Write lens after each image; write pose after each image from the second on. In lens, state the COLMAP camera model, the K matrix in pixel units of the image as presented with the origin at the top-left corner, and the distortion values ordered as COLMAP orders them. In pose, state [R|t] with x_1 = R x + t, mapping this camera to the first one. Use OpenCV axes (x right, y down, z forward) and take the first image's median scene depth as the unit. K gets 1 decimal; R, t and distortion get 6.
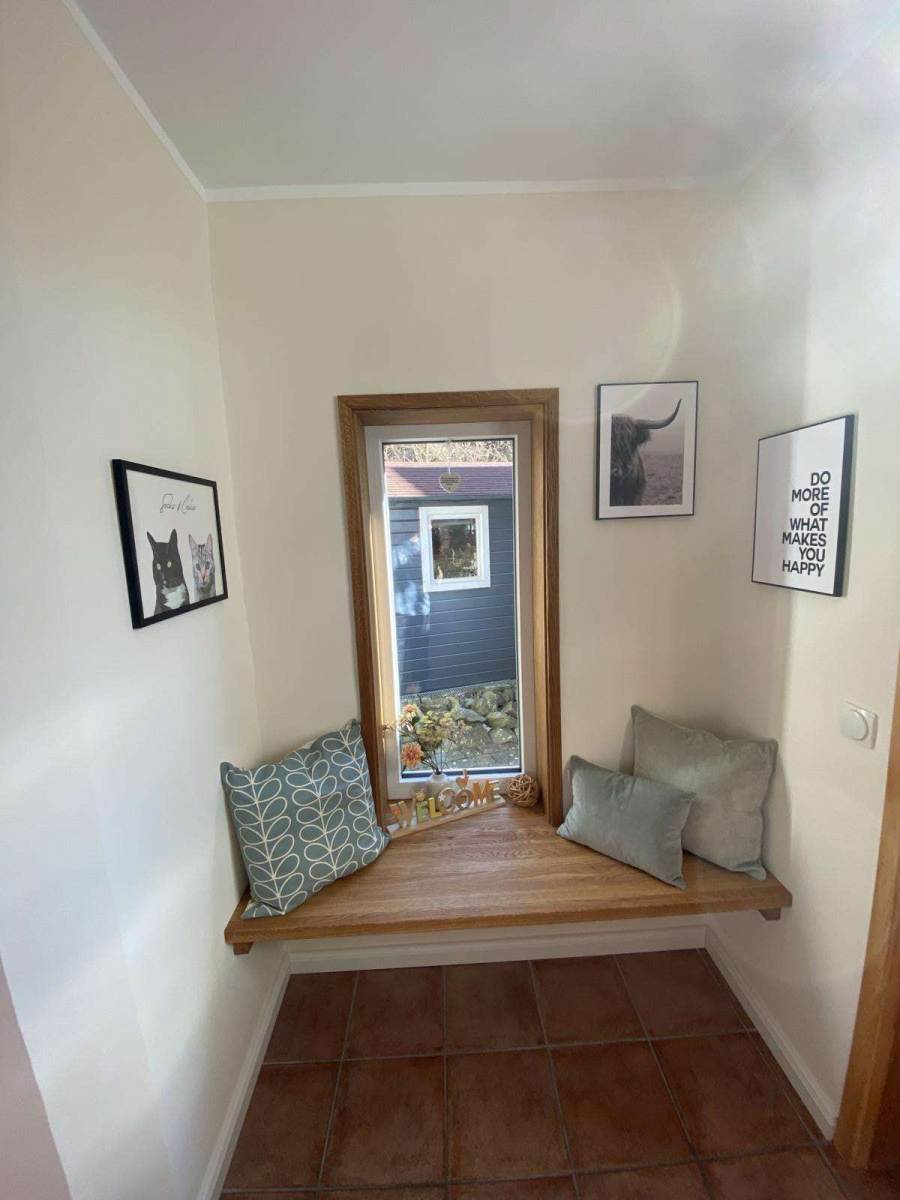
lens RADIAL K [[490.7, 0, 450.0], [0, 490.7, 600.0], [0, 0, 1]] dist [0.008896, -0.017068]
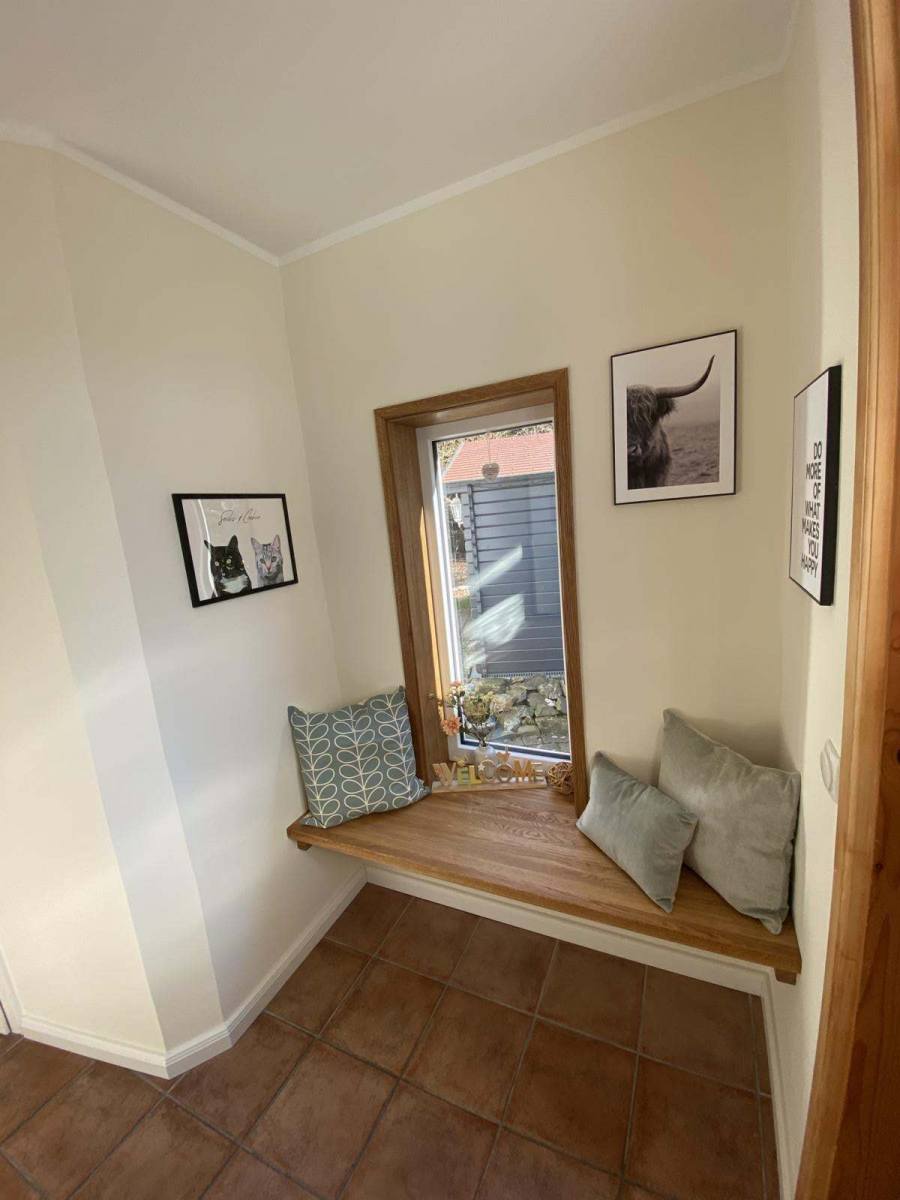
lens RADIAL K [[490.7, 0, 450.0], [0, 490.7, 600.0], [0, 0, 1]] dist [0.008896, -0.017068]
pose [[0.885334, 0.039955, -0.463236, 0.486349], [-0.009825, 0.997686, 0.067275, -0.047207], [0.464852, -0.055009, 0.883678, 0.033109]]
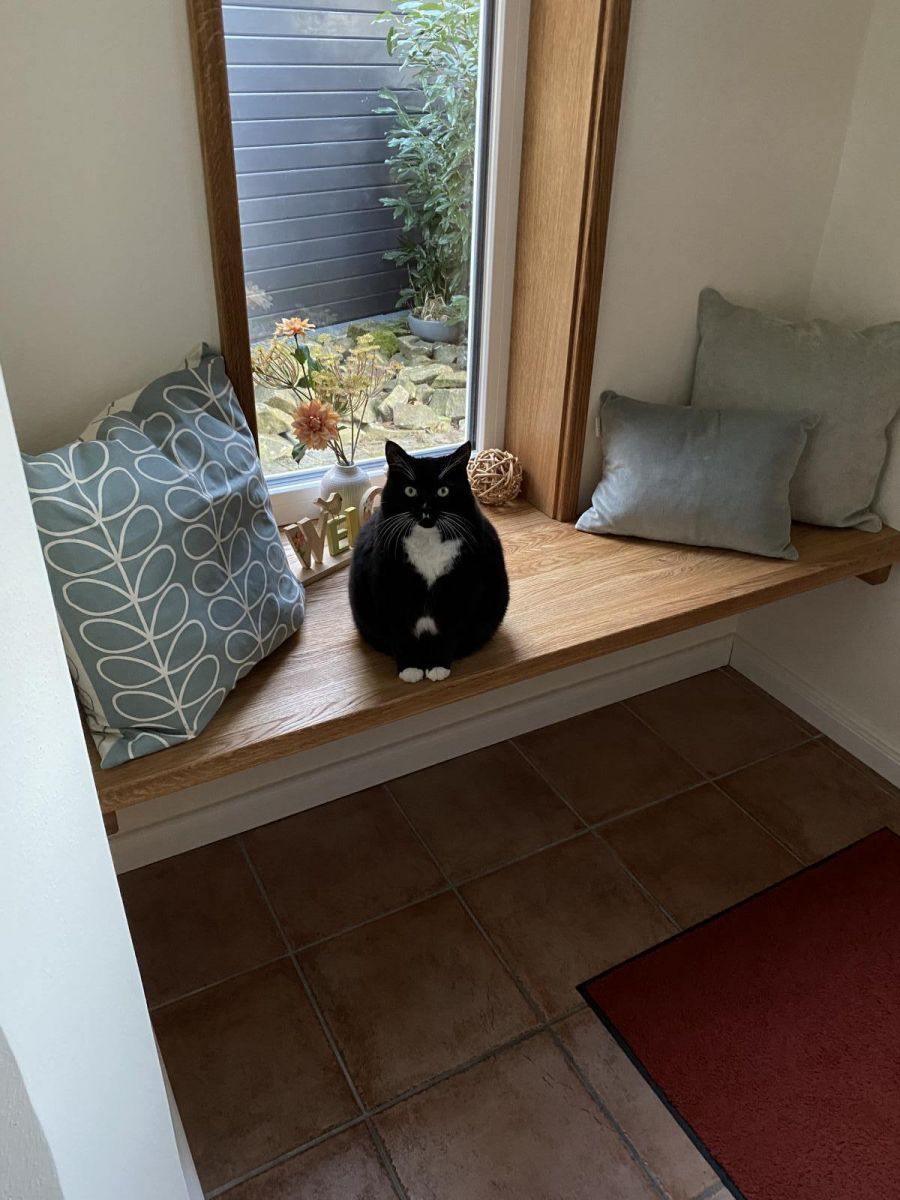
lens RADIAL K [[913.2, 0, 450.0], [0, 913.2, 600.0], [0, 0, 1]] dist [-0.004194, -0.009384]
pose [[0.889928, -0.179653, 0.419229, -0.424234], [0.008161, 0.925283, 0.379189, 0.164790], [-0.456028, -0.334030, 0.824902, 0.179419]]
